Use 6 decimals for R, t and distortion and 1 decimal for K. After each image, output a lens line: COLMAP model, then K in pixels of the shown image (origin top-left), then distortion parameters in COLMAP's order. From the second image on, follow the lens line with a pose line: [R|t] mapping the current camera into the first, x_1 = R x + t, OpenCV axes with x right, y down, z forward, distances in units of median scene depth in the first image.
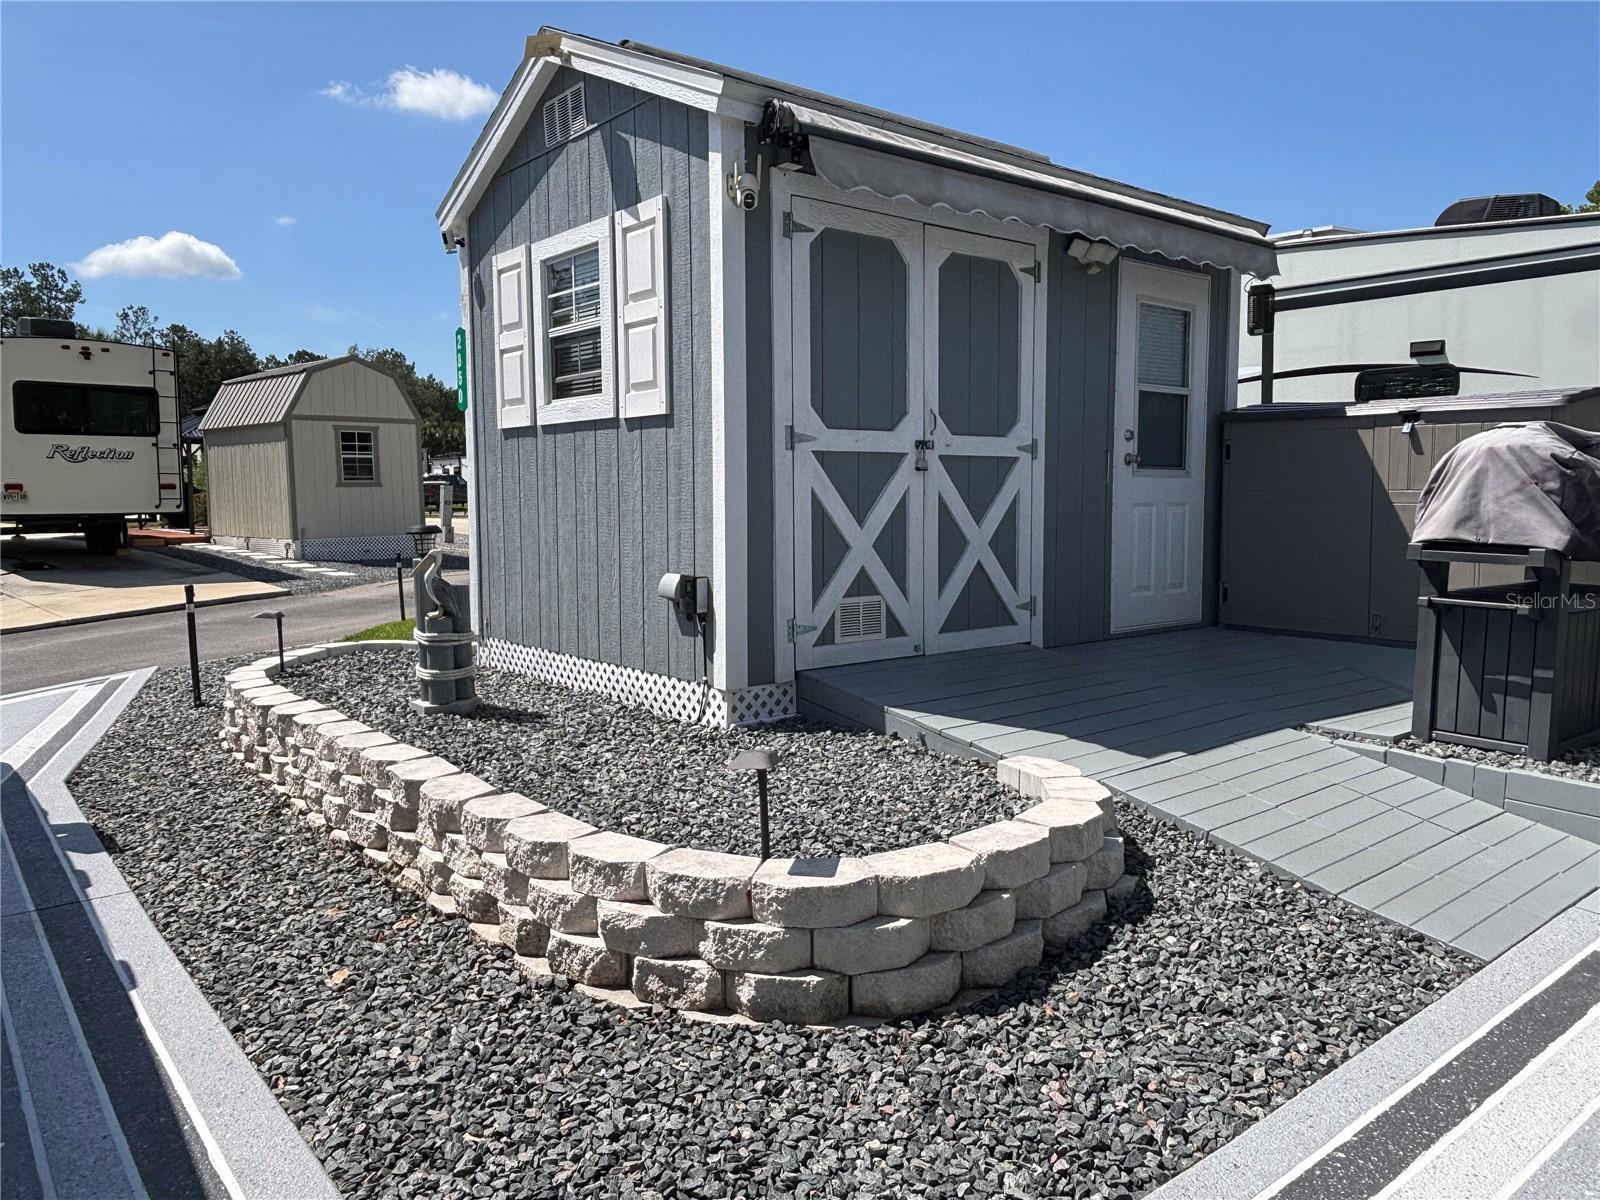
lens RADIAL K [[1134.6, 0, 800.0], [0, 1134.6, 600.0], [0, 0, 1]] dist [0.077856, -0.102933]
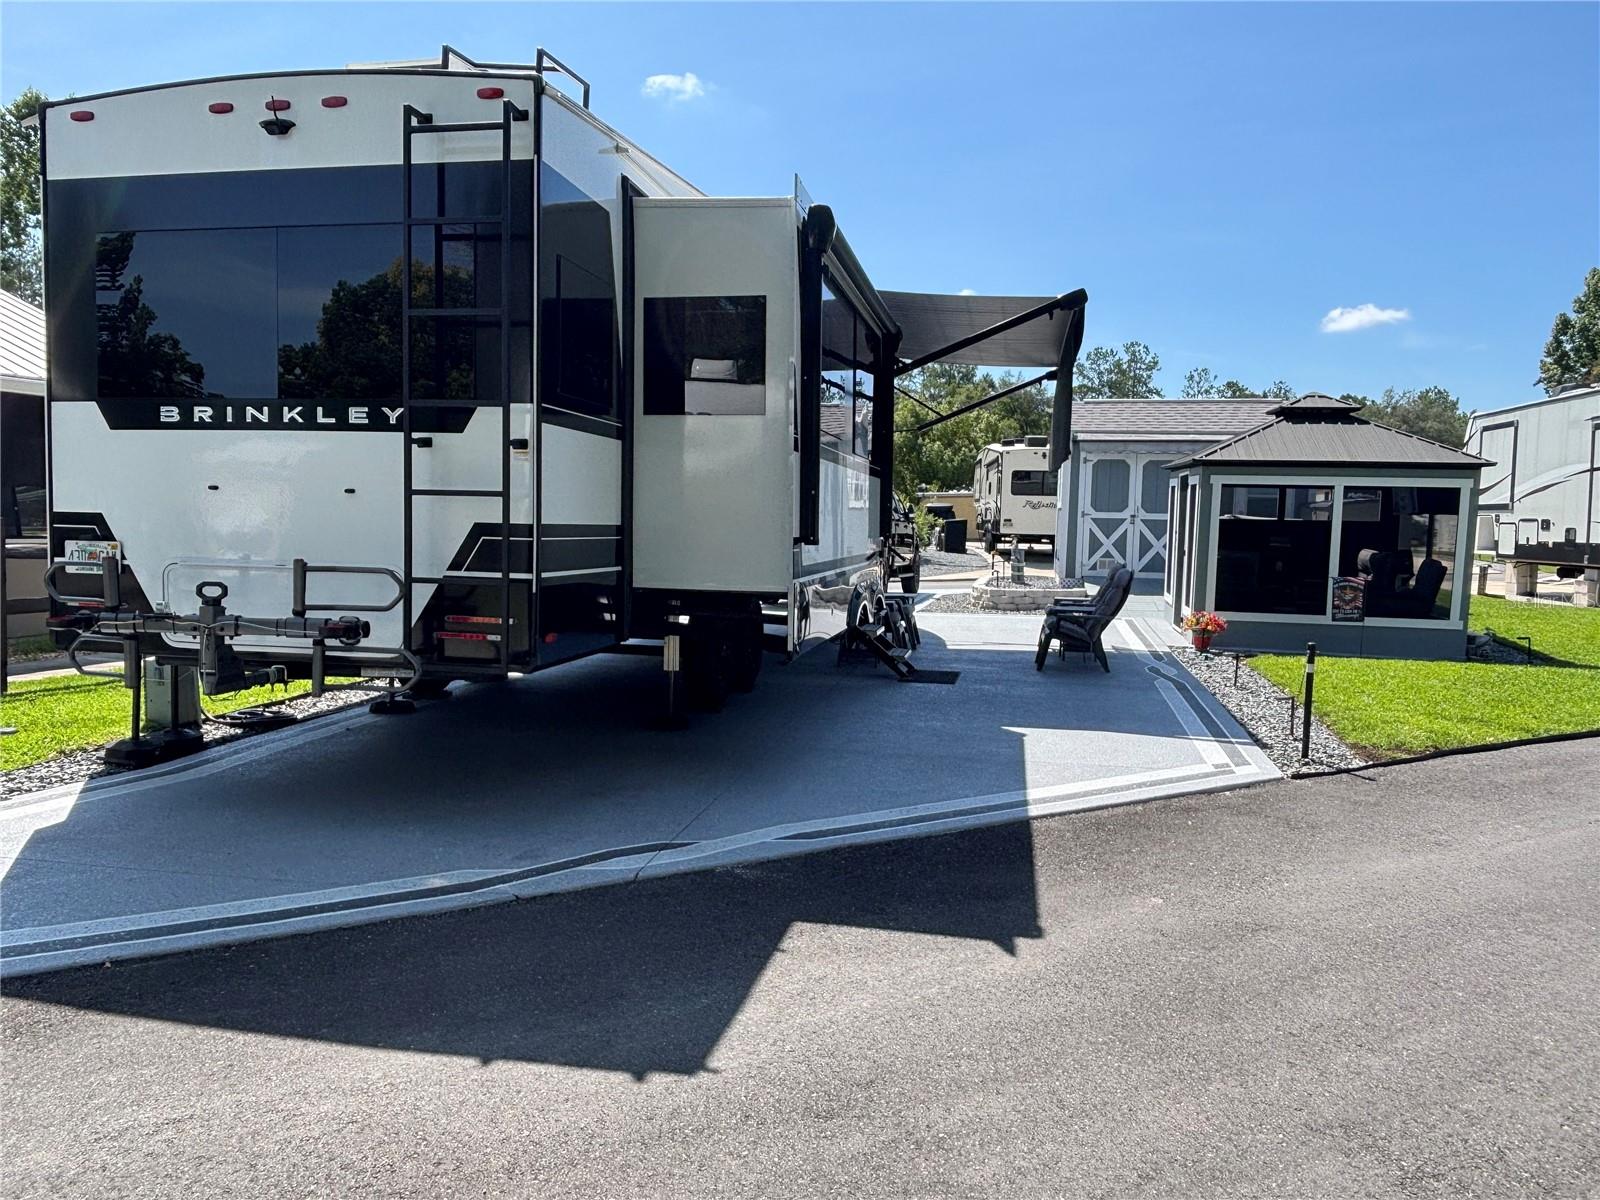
lens RADIAL K [[1134.6, 0, 800.0], [0, 1134.6, 600.0], [0, 0, 1]] dist [0.077856, -0.102933]
pose [[0.644962, 0.075268, -0.760499, 2.117391], [-0.097189, 0.995136, 0.016067, 0.159616], [0.758010, 0.063549, 0.649140, -2.006112]]
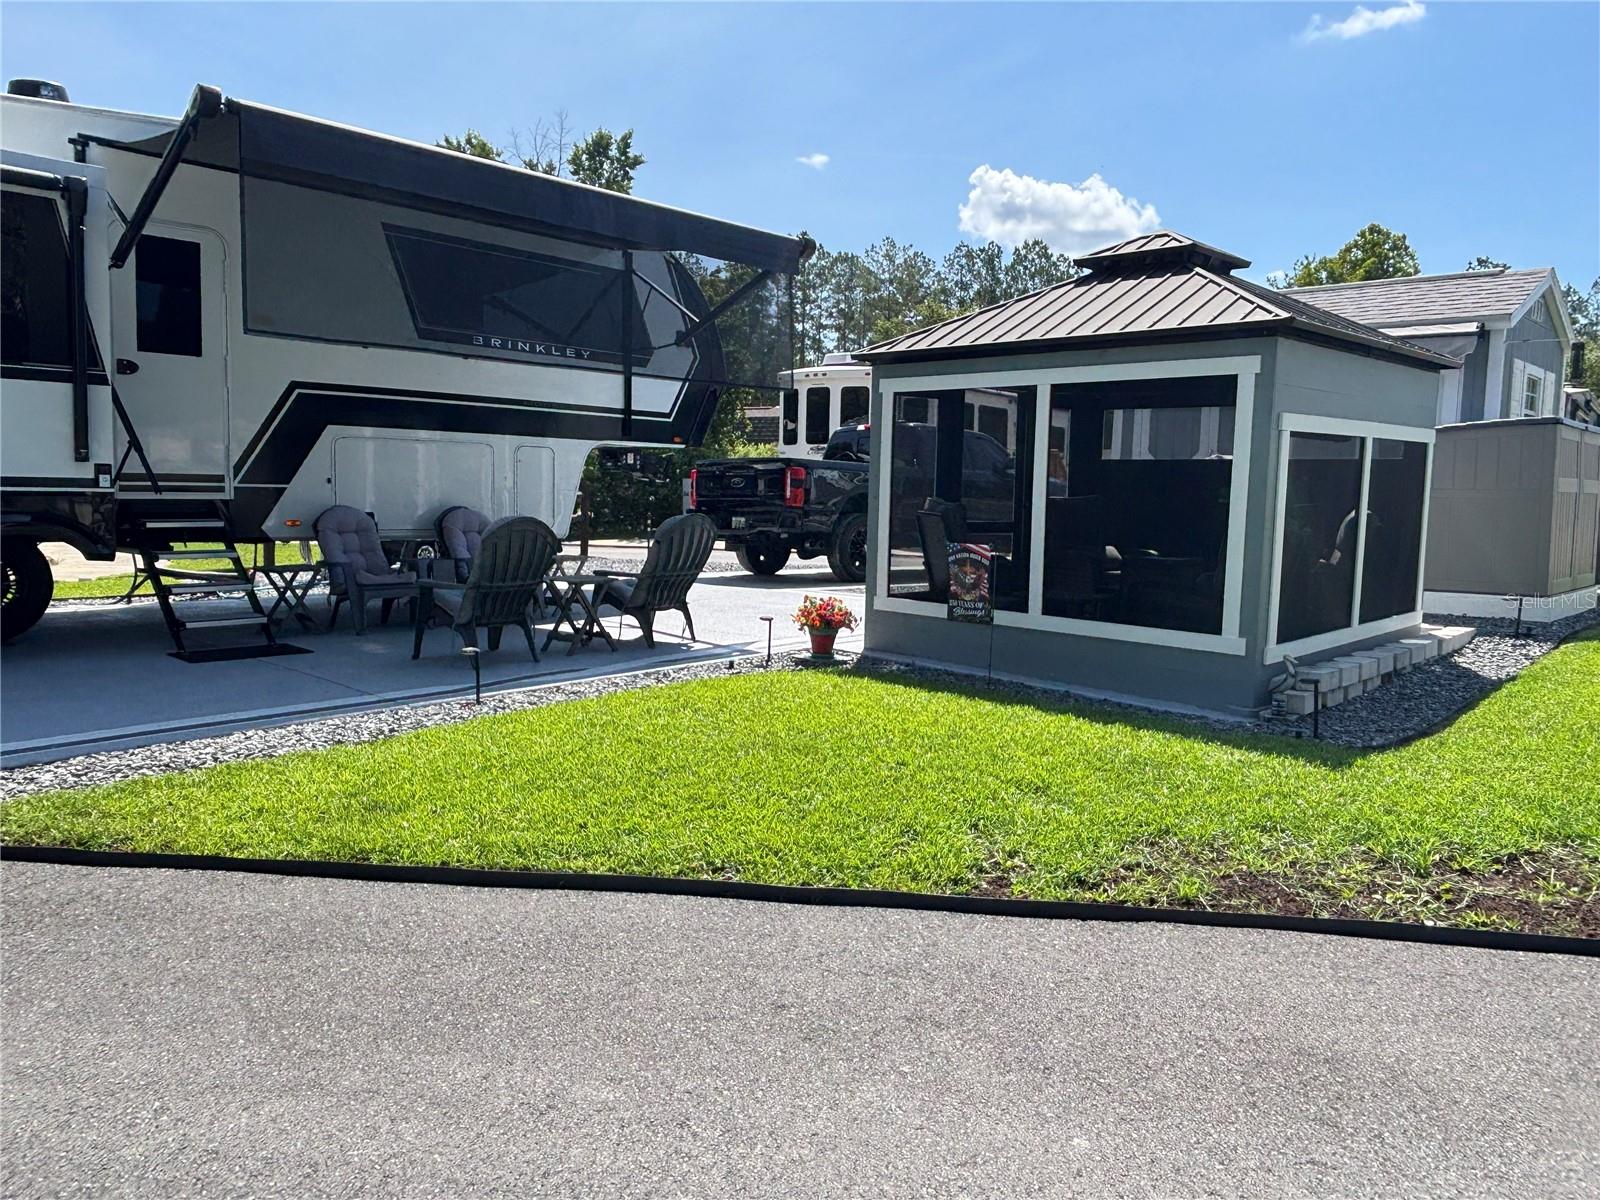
lens RADIAL K [[1141.8, 0, 813.6], [0, 1141.8, 591.2], [0, 0, 1]] dist [0.076826, -0.128291]
pose [[0.134682, 0.099672, -0.985863, 2.320084], [-0.118555, 0.989402, 0.083834, 0.014245], [0.983771, 0.105588, 0.145071, -0.092636]]
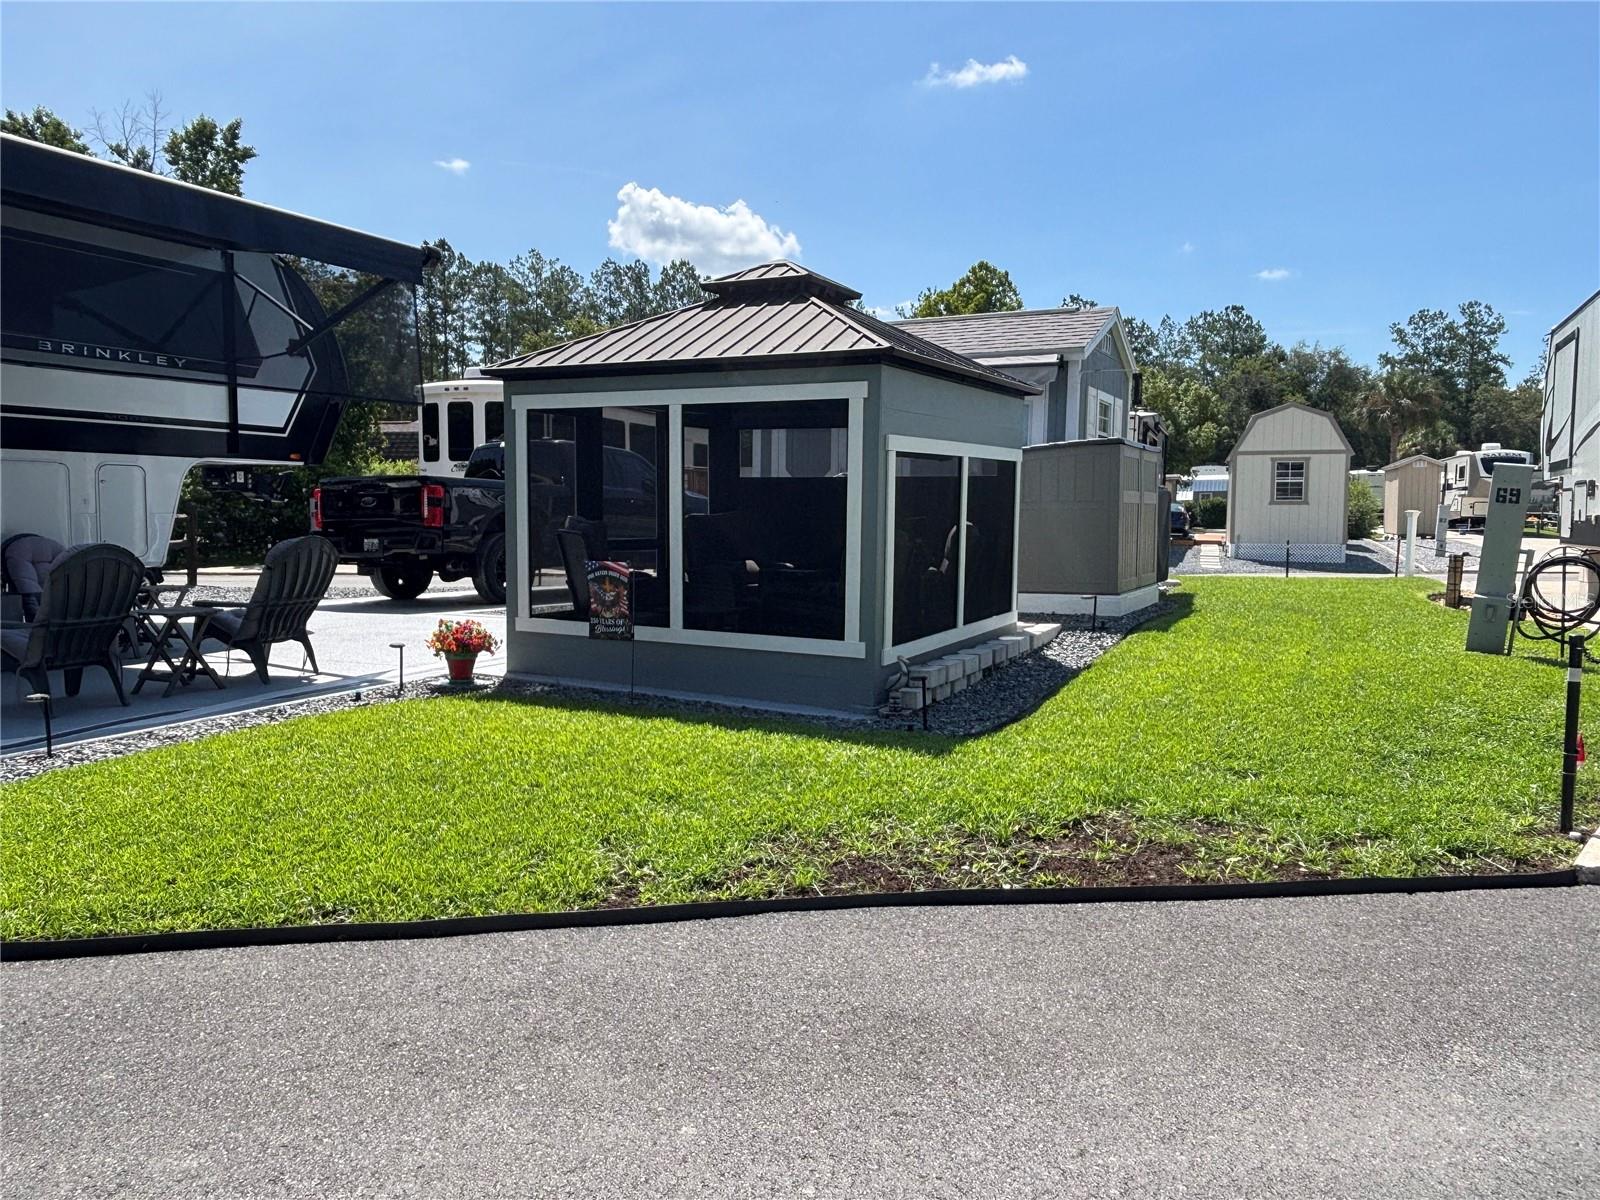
lens RADIAL K [[1141.8, 0, 805.3], [0, 1141.8, 600.7], [0, 0, 1]] dist [0.076192, -0.125859]
pose [[0.409456, 0.083235, -0.908525, 2.340548], [-0.099746, 0.993944, 0.046106, 0.011010], [0.906861, 0.071743, 0.415278, -0.071287]]
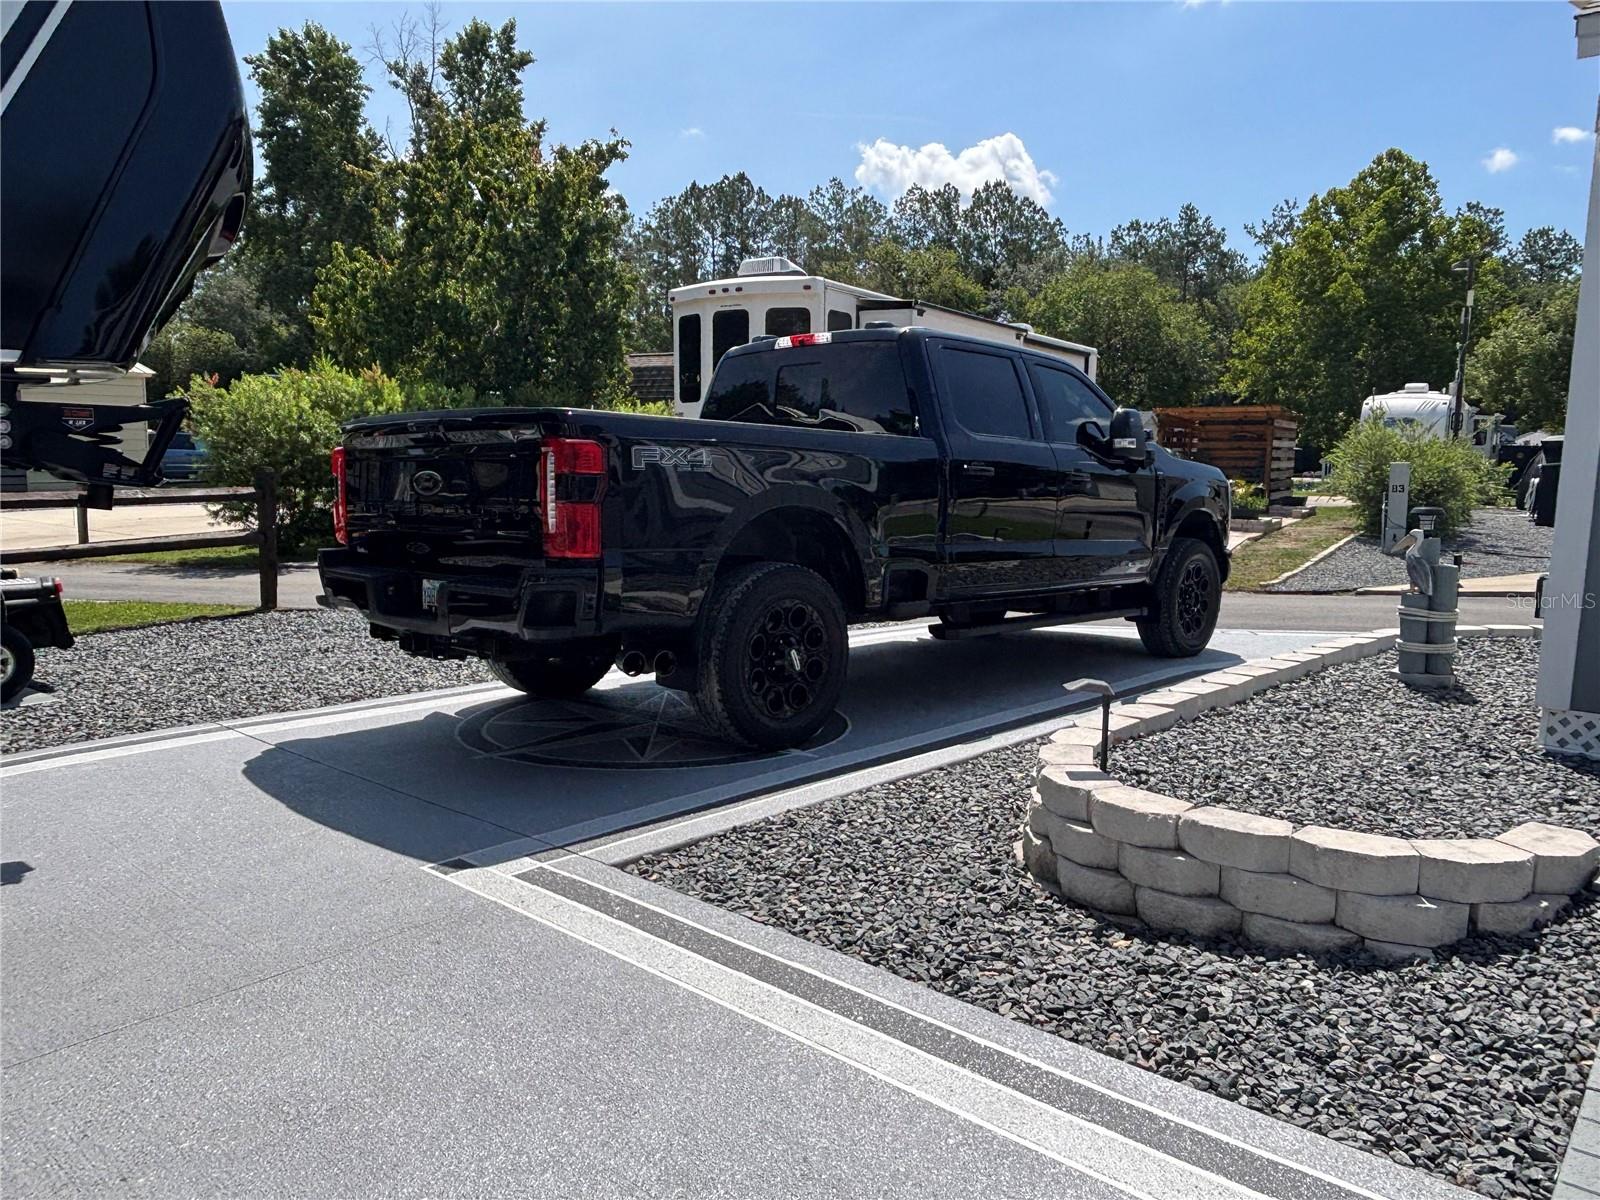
lens RADIAL K [[1147.9, 0, 769.7], [0, 1147.9, 623.9], [0, 0, 1]] dist [-0.030409, 0.000581]
pose [[0.141291, 0.151844, -0.978254, 0.634202], [-0.105785, 0.984825, 0.137585, -0.038228], [0.984300, 0.084045, 0.155209, 0.233043]]
